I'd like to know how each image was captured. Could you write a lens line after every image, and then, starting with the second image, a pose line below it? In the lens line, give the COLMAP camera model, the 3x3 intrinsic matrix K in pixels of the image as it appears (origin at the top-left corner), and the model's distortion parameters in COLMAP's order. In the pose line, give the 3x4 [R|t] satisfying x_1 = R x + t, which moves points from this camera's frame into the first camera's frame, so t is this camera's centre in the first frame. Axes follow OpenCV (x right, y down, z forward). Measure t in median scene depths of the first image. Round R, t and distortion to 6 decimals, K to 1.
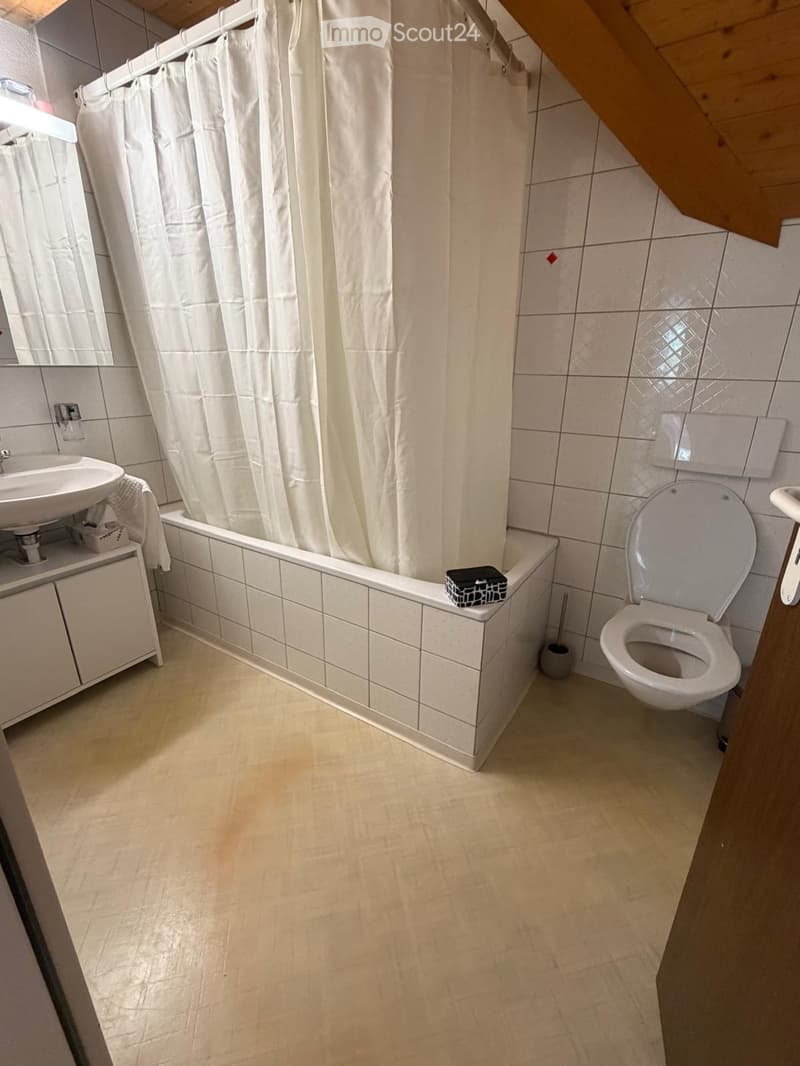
lens RADIAL K [[486.6, 0, 401.0], [0, 486.6, 534.5], [0, 0, 1]] dist [0.016186, 0.001463]
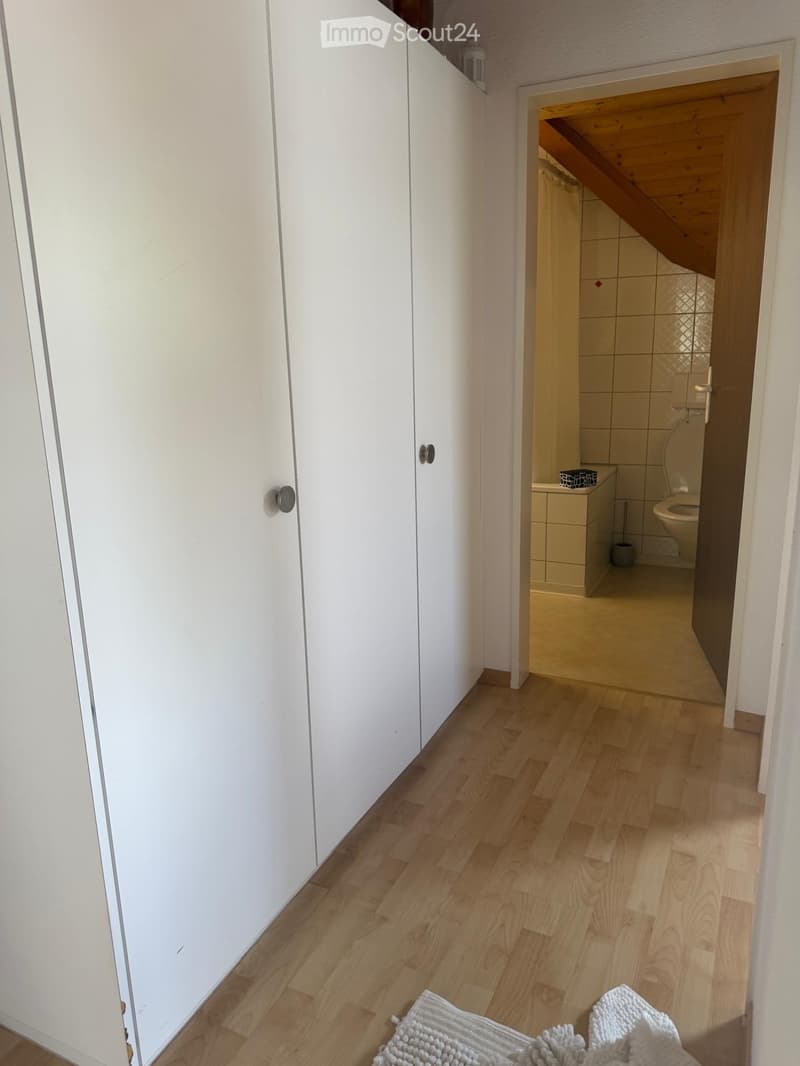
lens RADIAL K [[745.2, 0, 398.4], [0, 745.2, 532.2], [0, 0, 1]] dist [0.036444, -0.033950]
pose [[0.992844, -0.060595, 0.102906, -0.669715], [0.072074, 0.991117, -0.111769, 0.488081], [-0.095219, 0.118386, 0.988392, -1.317172]]
